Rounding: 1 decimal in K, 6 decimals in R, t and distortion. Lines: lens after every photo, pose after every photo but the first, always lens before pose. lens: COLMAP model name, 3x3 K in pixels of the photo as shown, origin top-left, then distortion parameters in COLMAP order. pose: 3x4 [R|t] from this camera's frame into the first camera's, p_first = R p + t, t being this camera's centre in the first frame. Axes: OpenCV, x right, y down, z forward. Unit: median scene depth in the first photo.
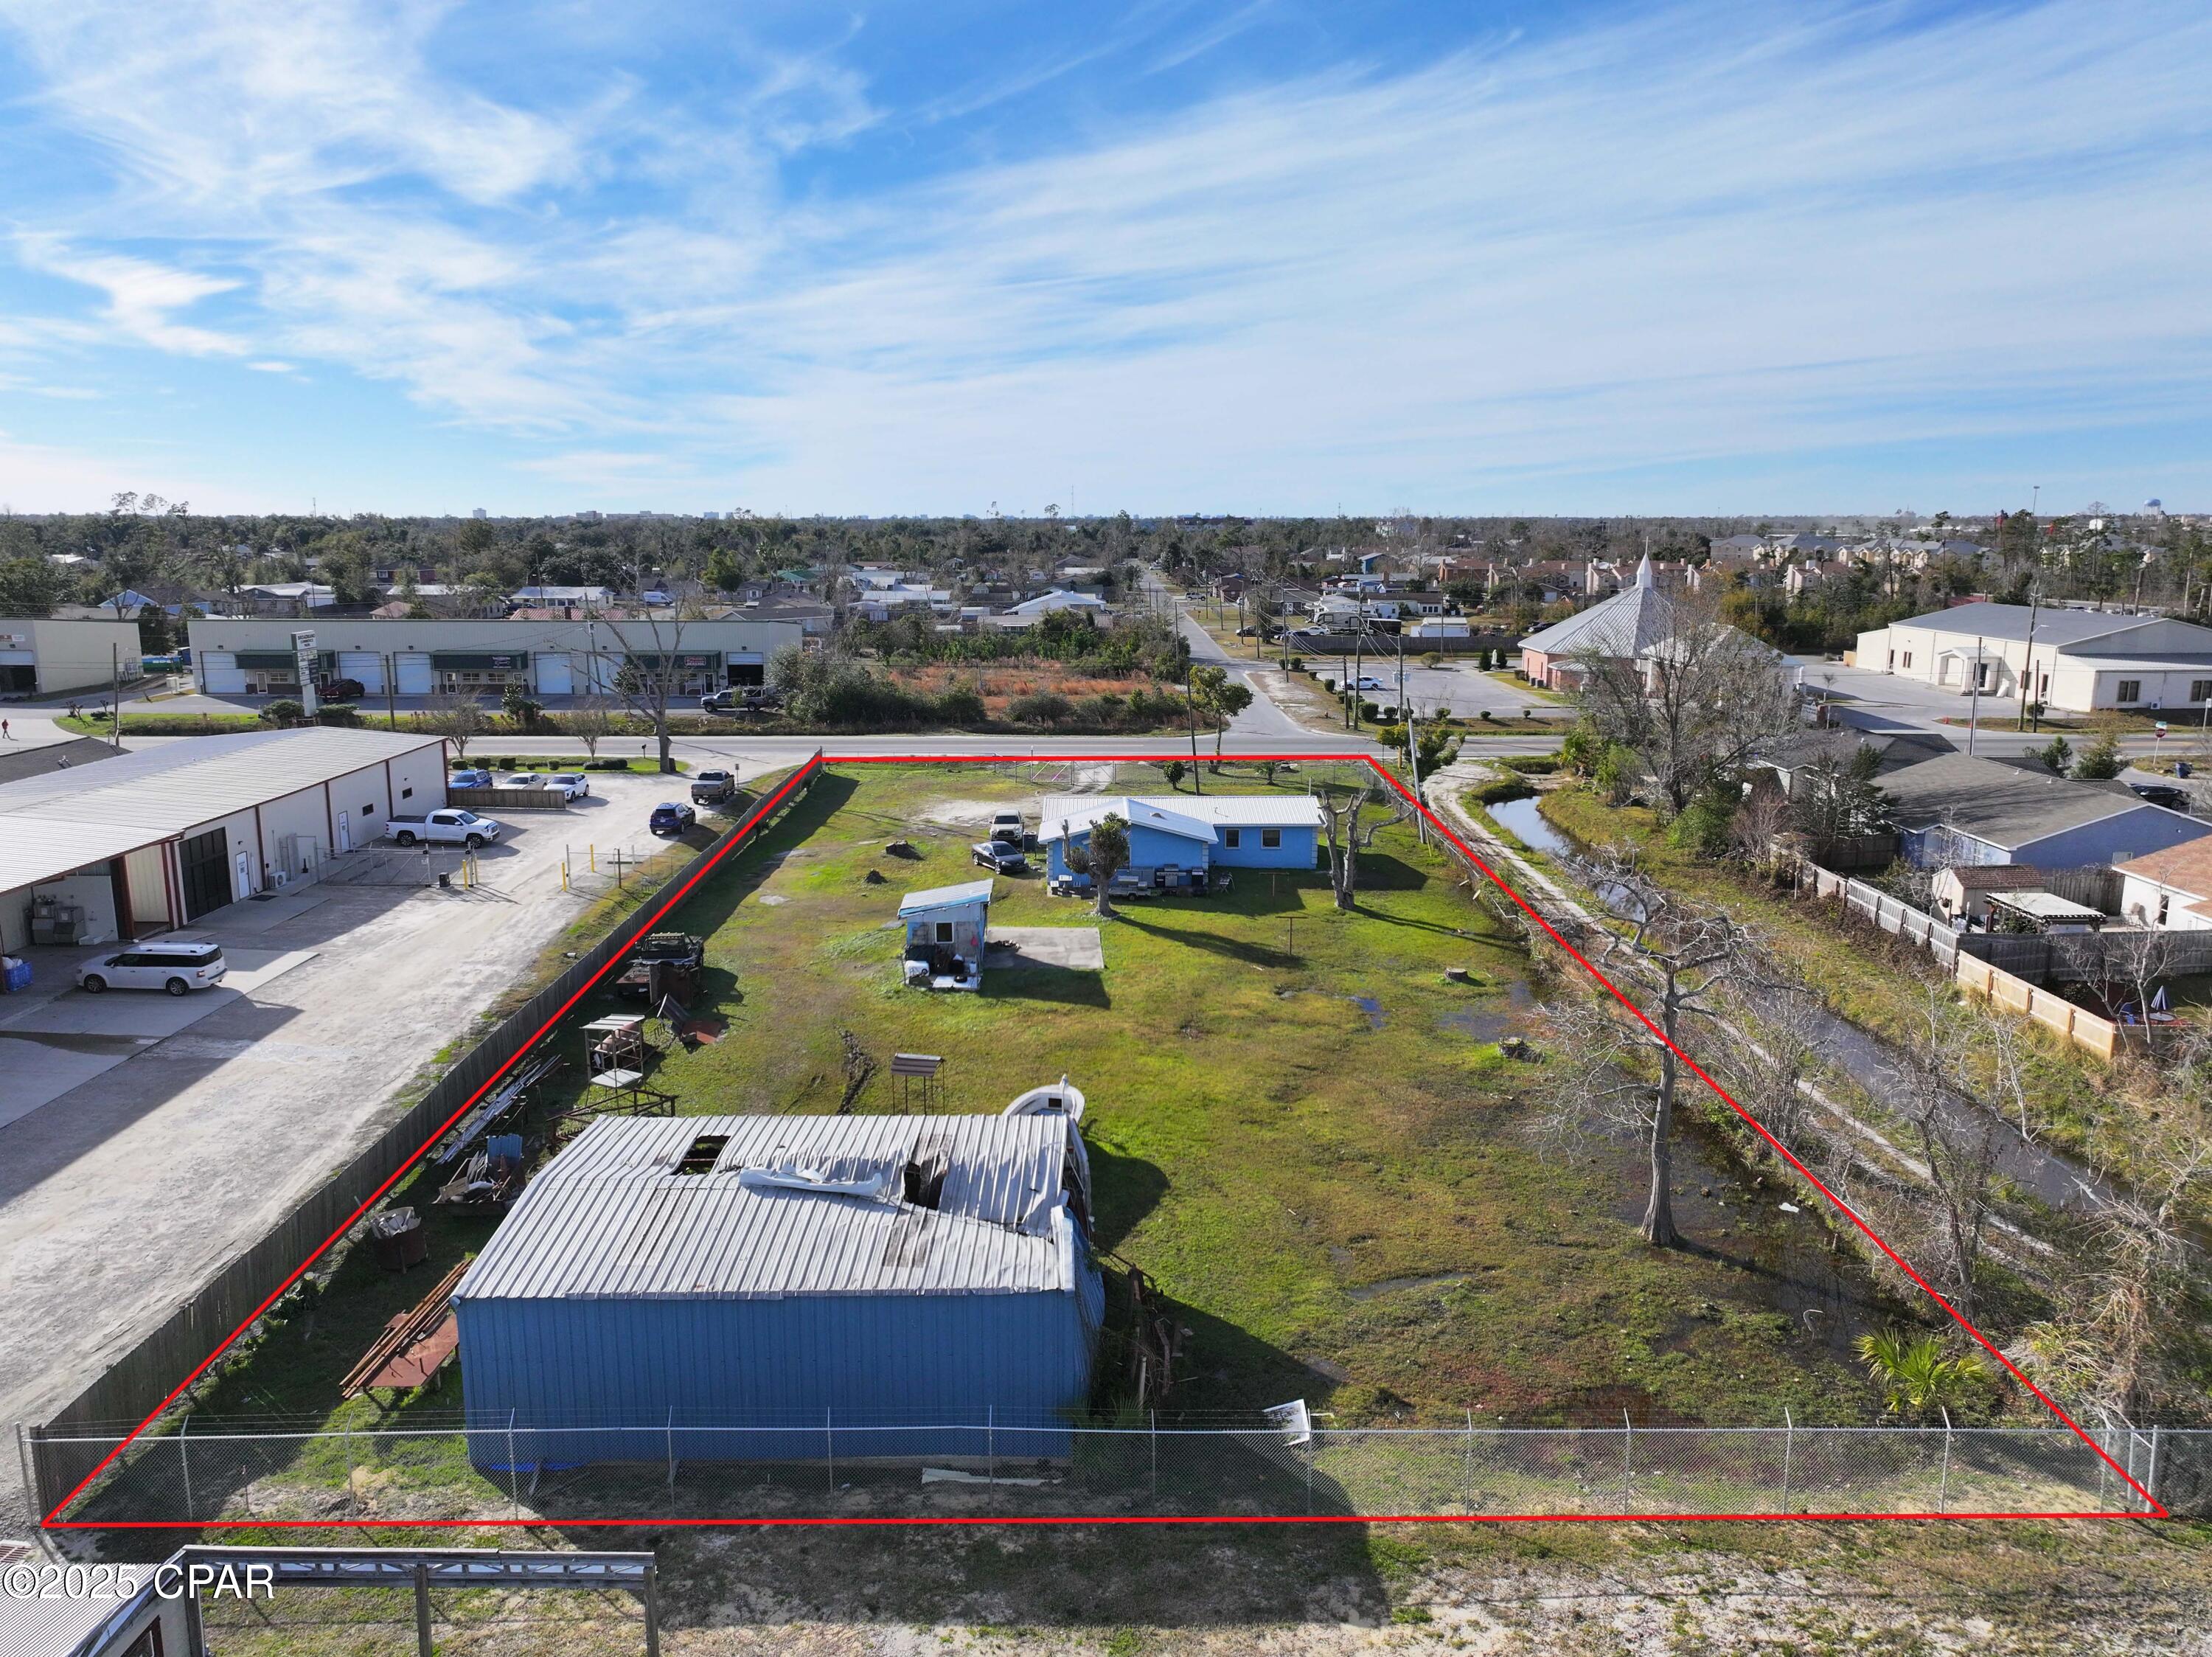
lens RADIAL K [[1552.1, 0, 1112.2], [0, 1552.1, 821.2], [0, 0, 1]] dist [0.003086, 0.009830]
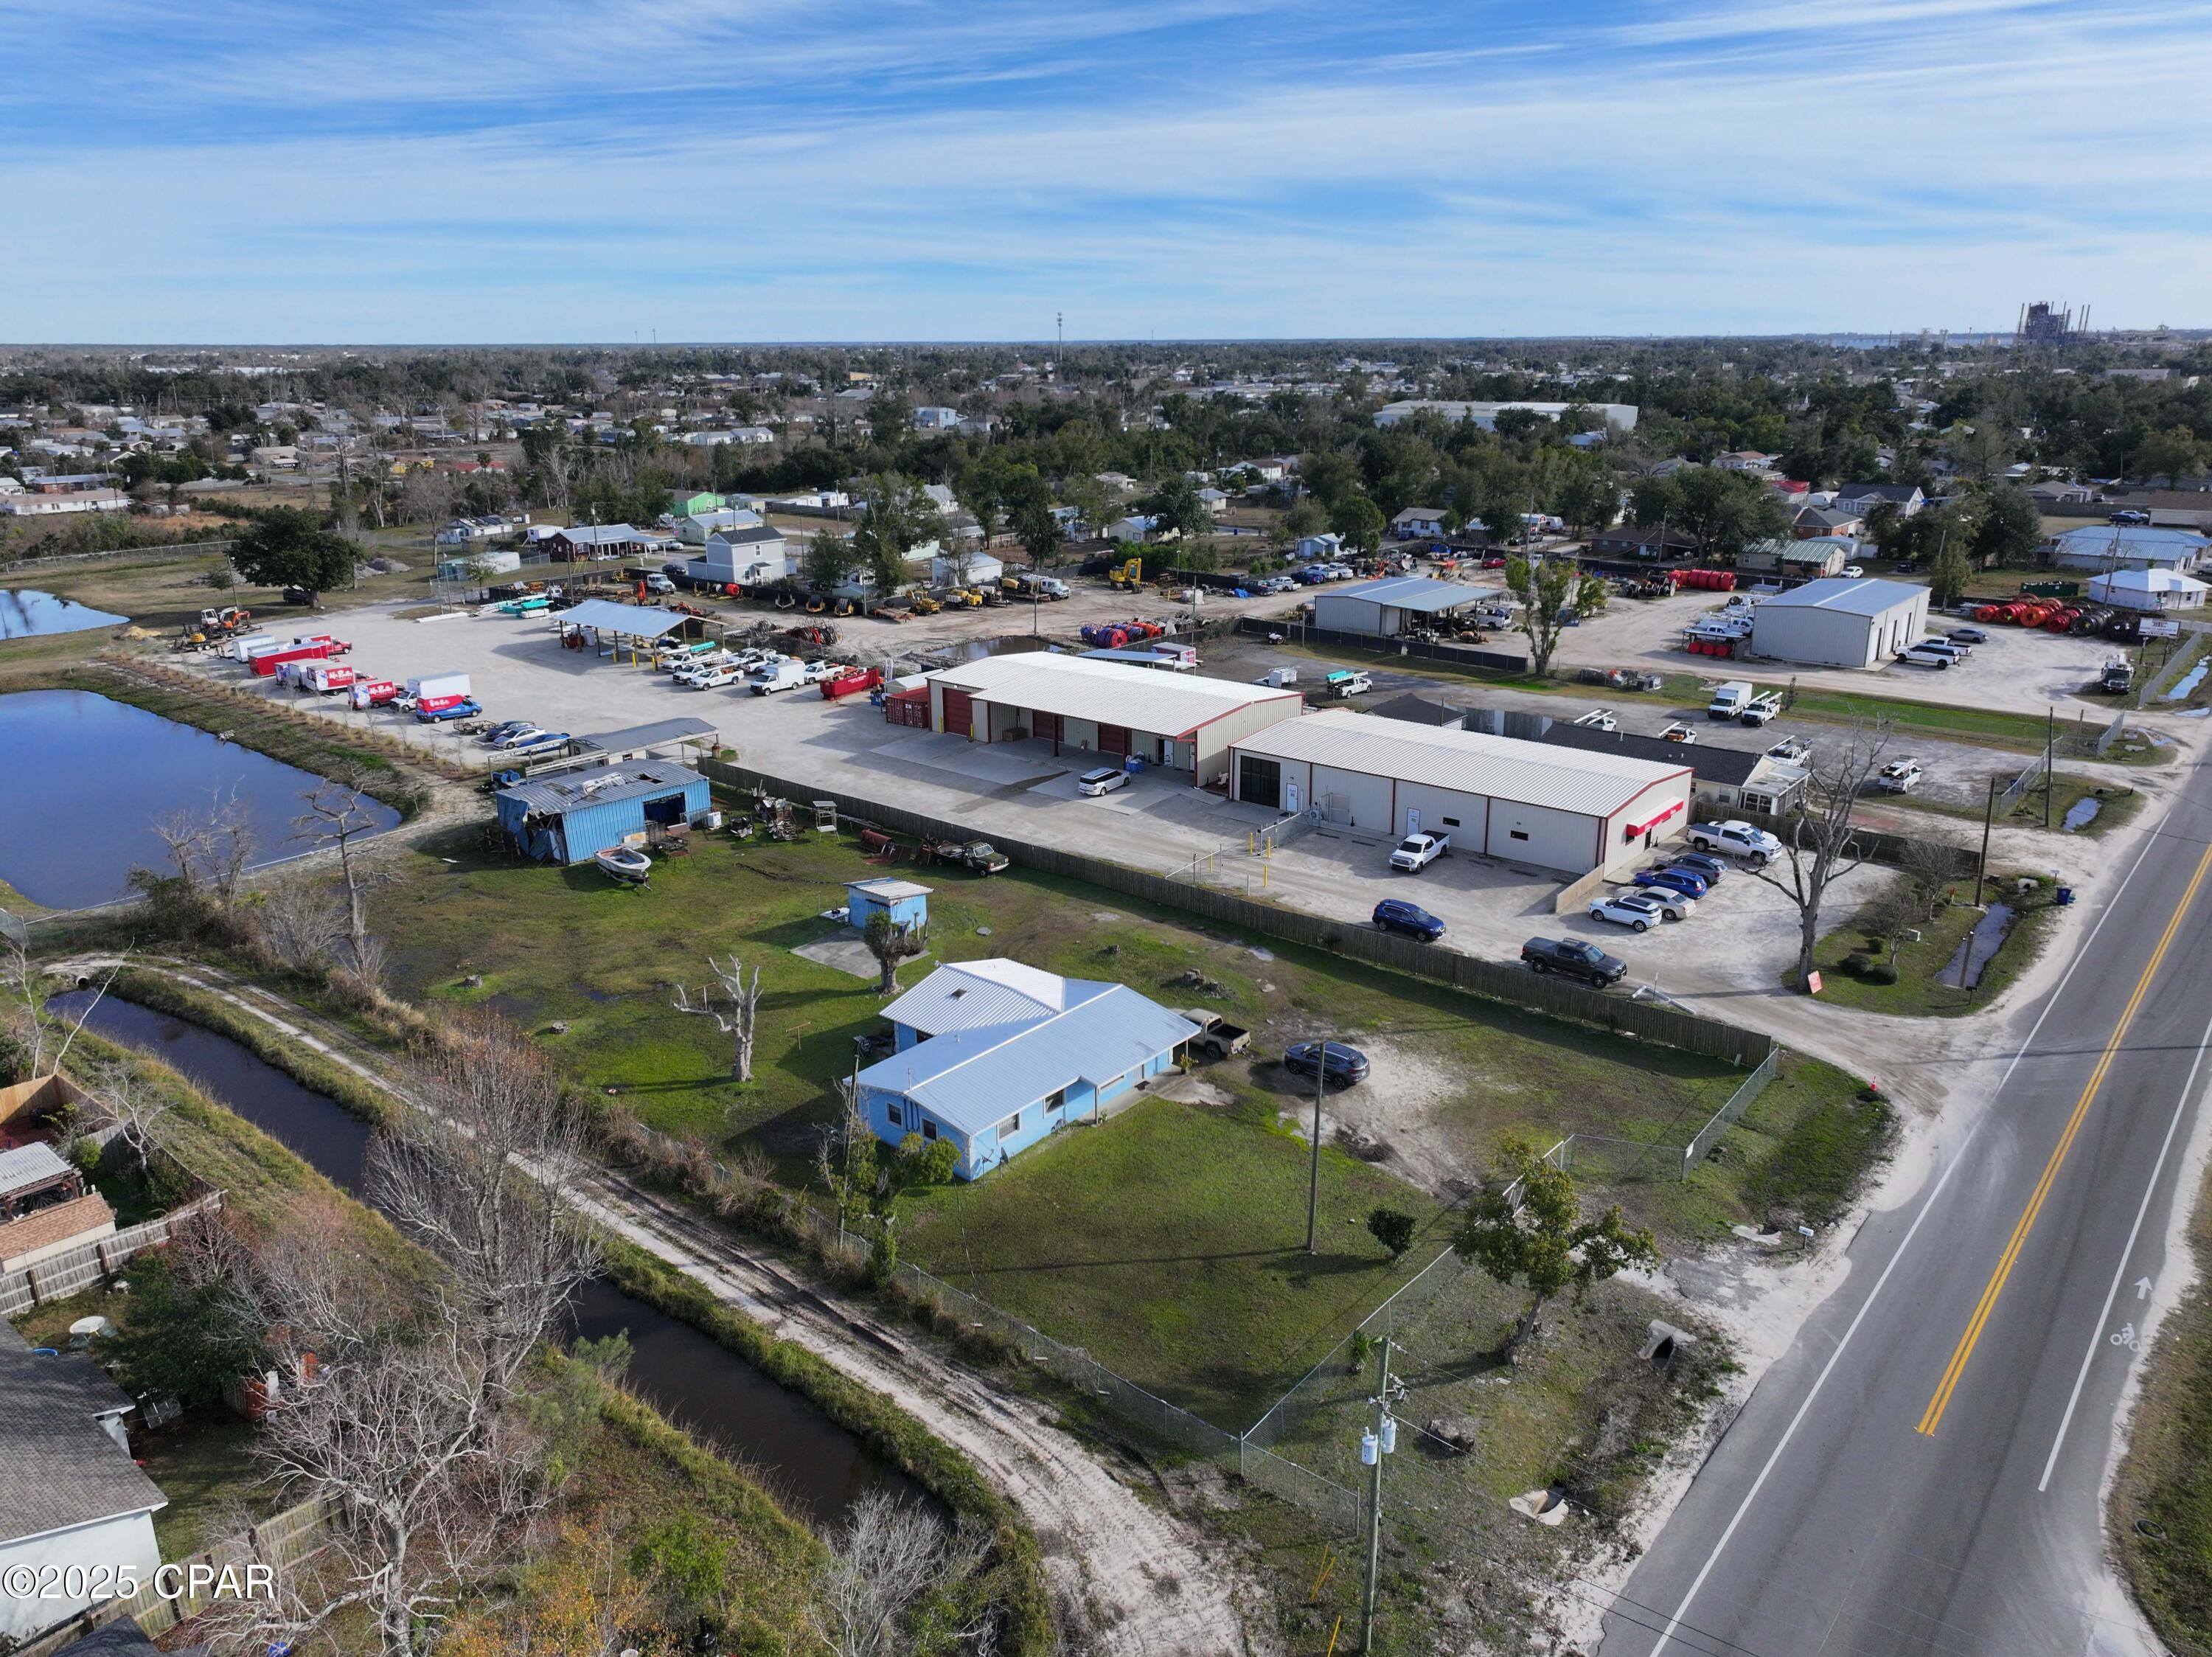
lens RADIAL K [[1549.5, 0, 1115.8], [0, 1549.5, 829.2], [0, 0, 1]] dist [0.004697, 0.001156]
pose [[-0.649059, 0.232859, -0.724223, 0.908089], [-0.140786, 0.898788, 0.415162, -0.723315], [0.747597, 0.371425, -0.550584, 2.214322]]
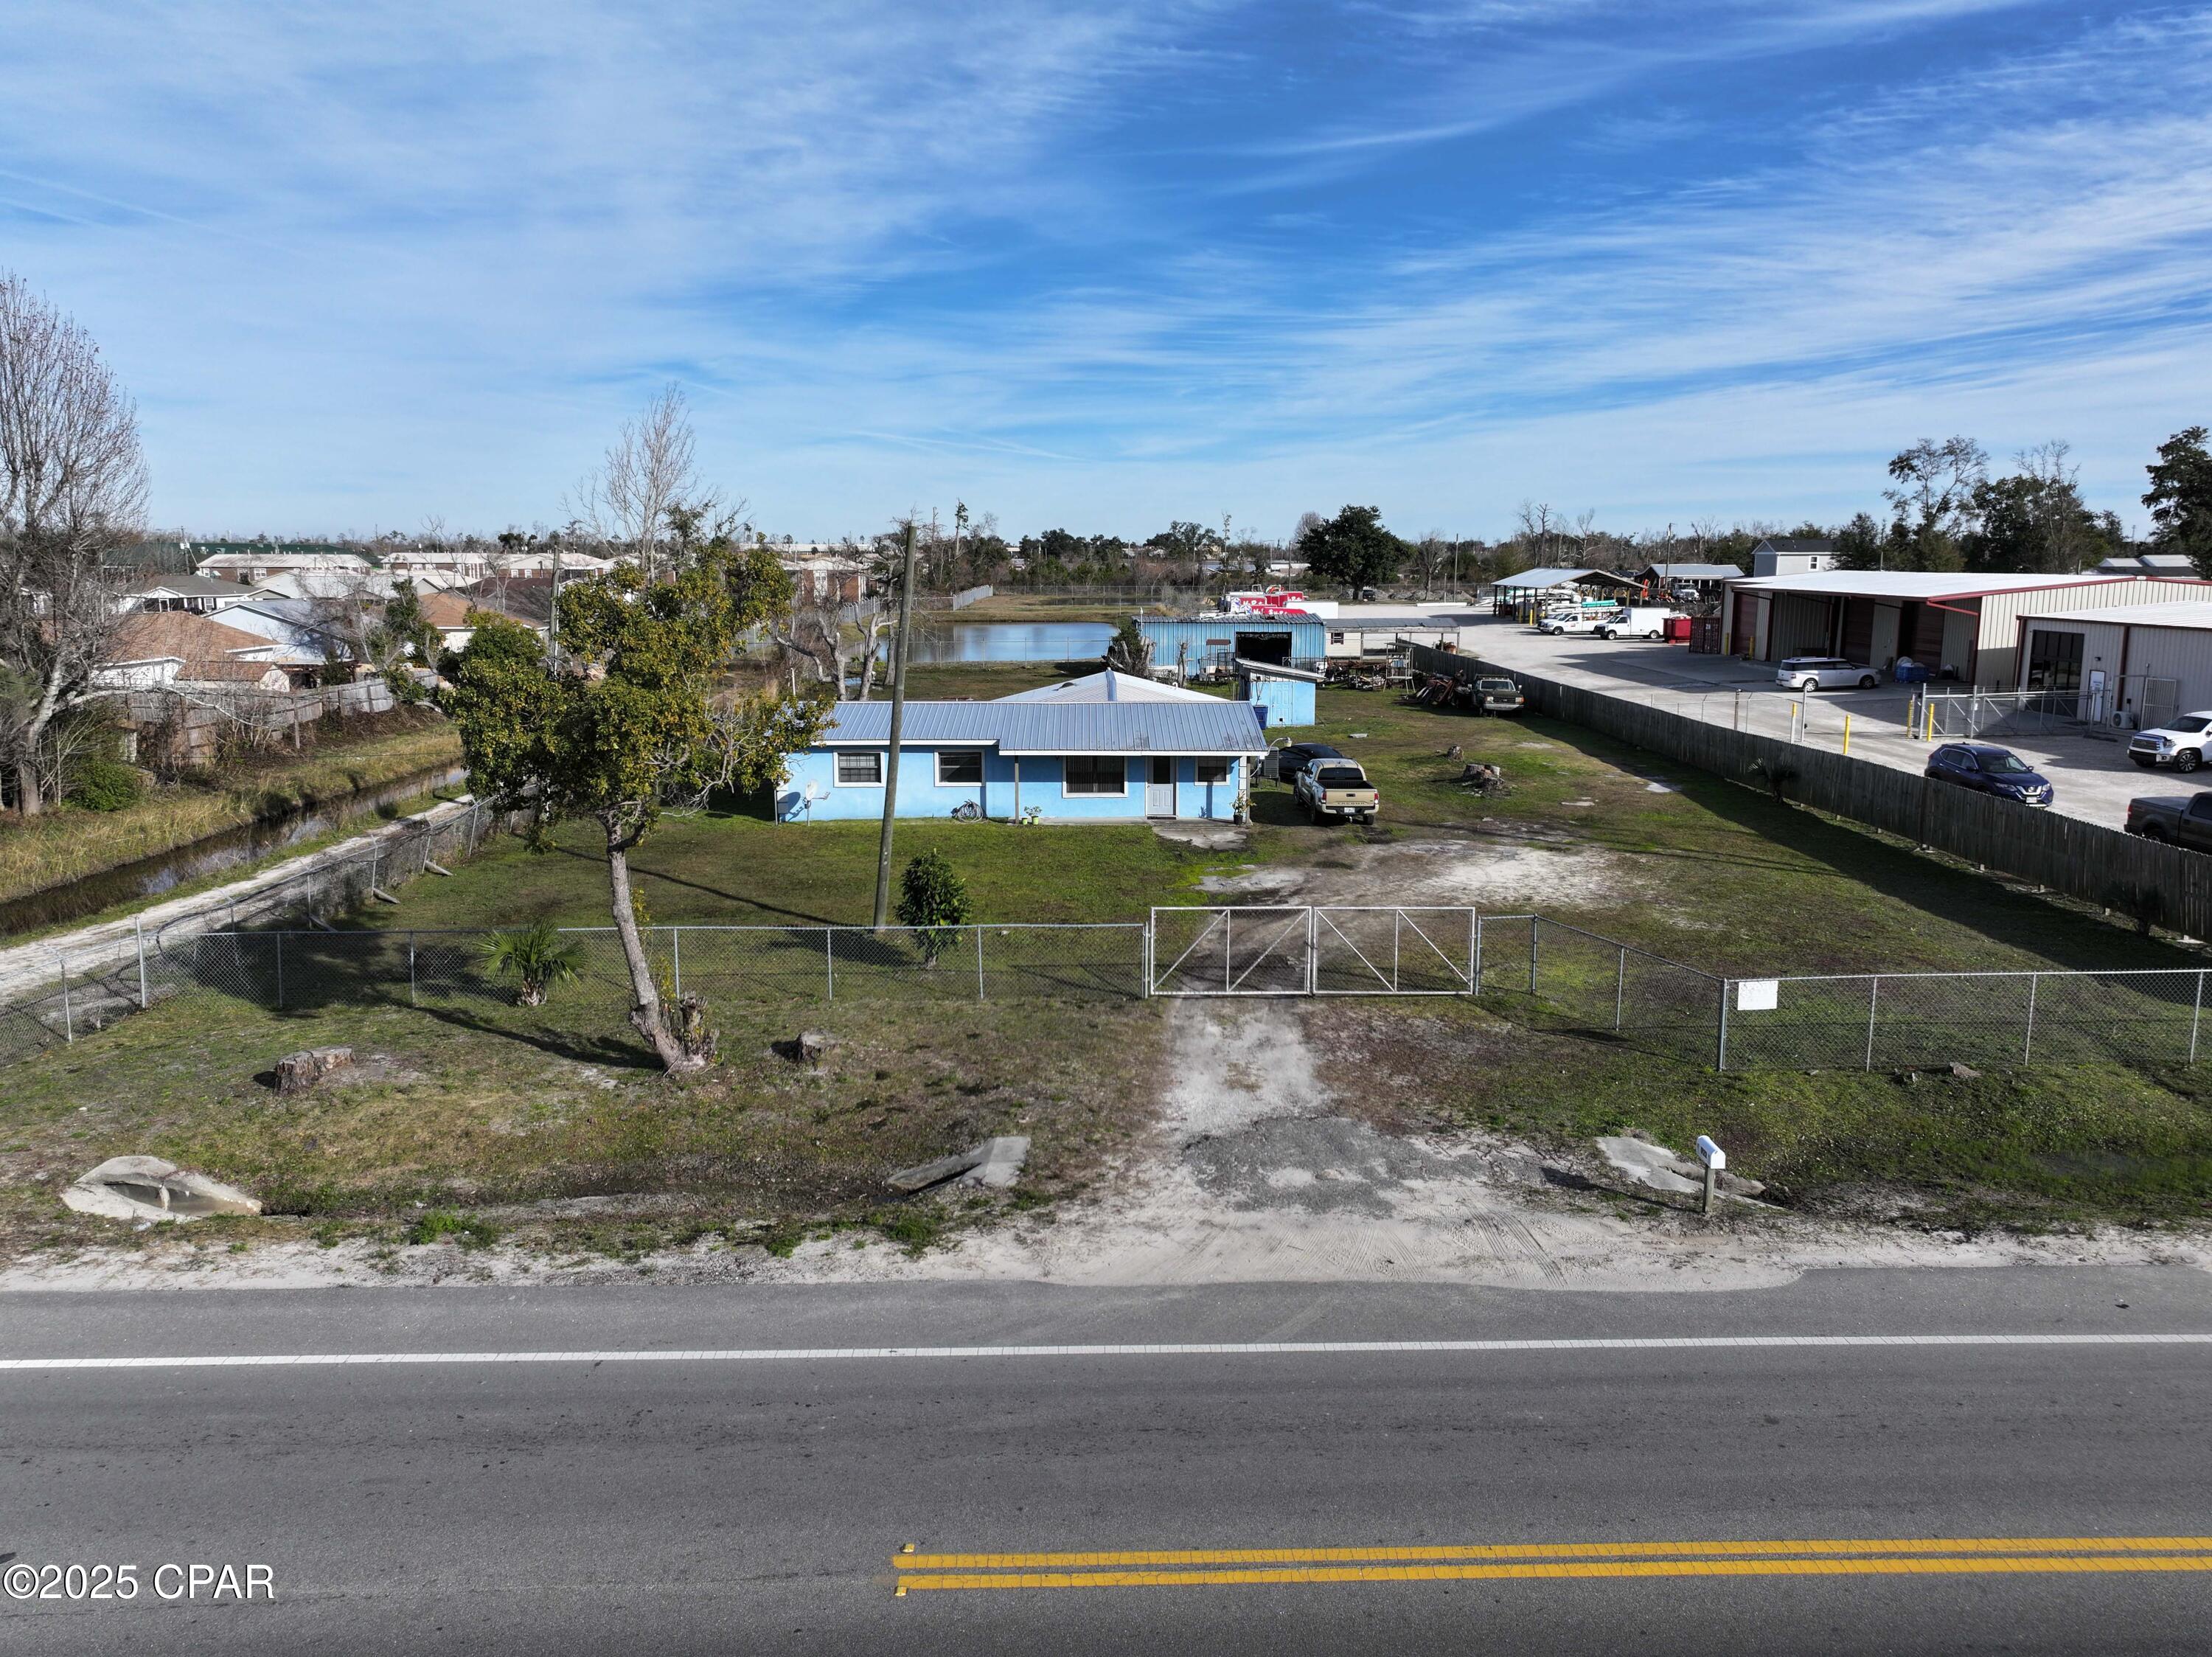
lens RADIAL K [[1552.1, 0, 1112.2], [0, 1552.1, 821.2], [0, 0, 1]] dist [0.003086, 0.009830]
pose [[-0.999993, -0.002639, -0.002783, 0.015308], [-0.003459, 0.934198, 0.356739, -0.274936], [0.001659, 0.356746, -0.934200, 2.356618]]
